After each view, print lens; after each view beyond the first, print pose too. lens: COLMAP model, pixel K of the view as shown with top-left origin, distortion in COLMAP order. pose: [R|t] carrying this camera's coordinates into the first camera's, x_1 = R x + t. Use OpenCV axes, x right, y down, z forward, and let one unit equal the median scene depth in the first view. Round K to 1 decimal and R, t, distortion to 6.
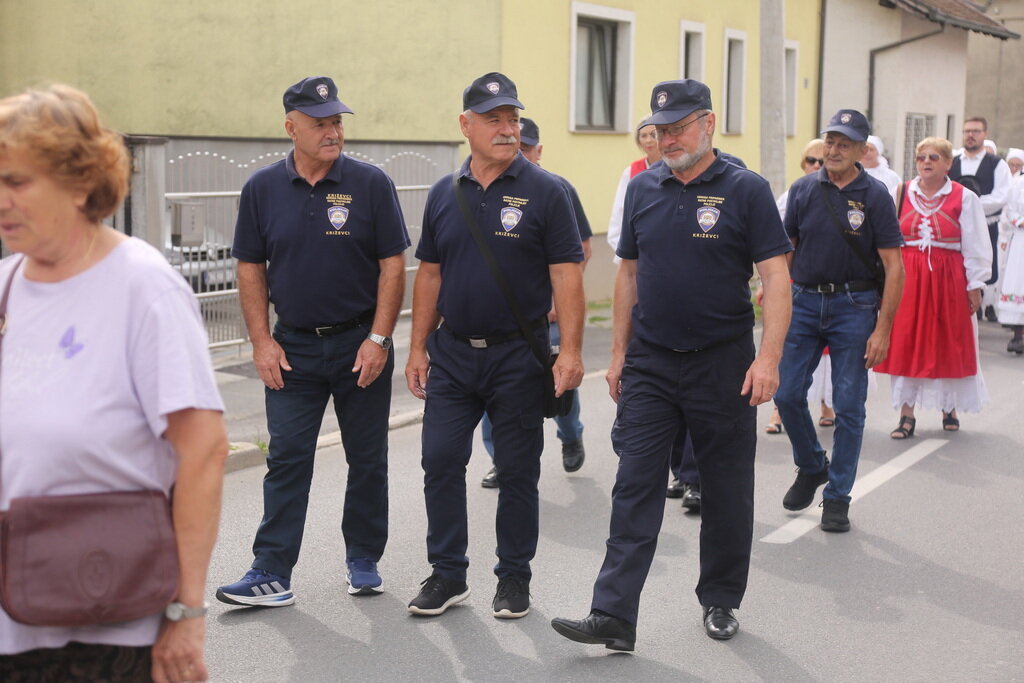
lens RADIAL K [[1959.3, 0, 512.0], [0, 1959.3, 343.4], [0, 0, 1]] dist [0.302505, 0.000000]
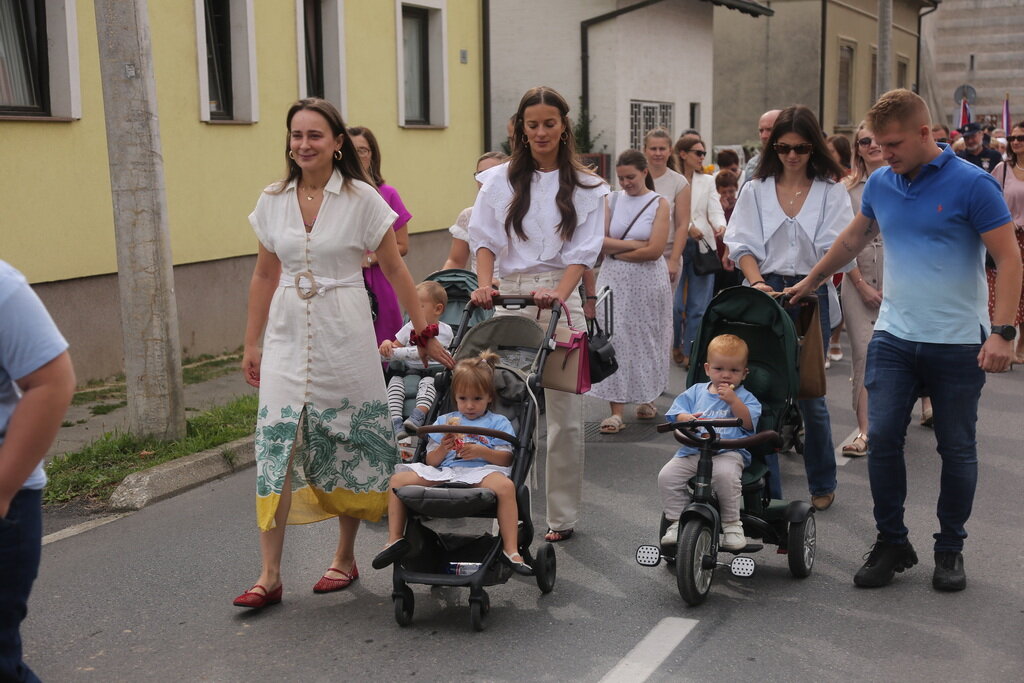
lens RADIAL K [[1774.0, 0, 510.7], [0, 1774.0, 343.3], [0, 0, 1]] dist [0.232931, 0.000000]
pose [[0.997392, -0.026442, 0.067156, 0.095579], [0.025710, 0.999600, 0.011742, -0.024874], [-0.067439, -0.009985, 0.997673, 0.264751]]
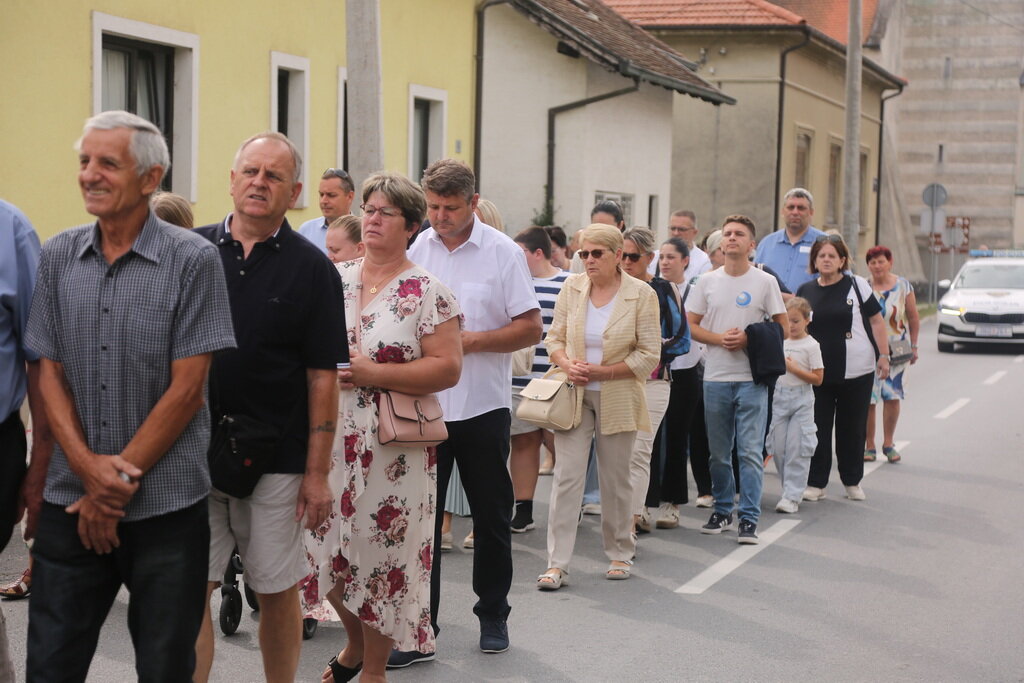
lens RADIAL K [[2392.5, 0, 513.3], [0, 2392.5, 340.3], [0, 0, 1]] dist [0.373195, 0.000000]
pose [[0.989314, 0.010369, 0.145433, 0.029534], [-0.002738, 0.998613, -0.052572, -0.007281], [-0.145776, 0.051612, 0.987970, 0.076367]]
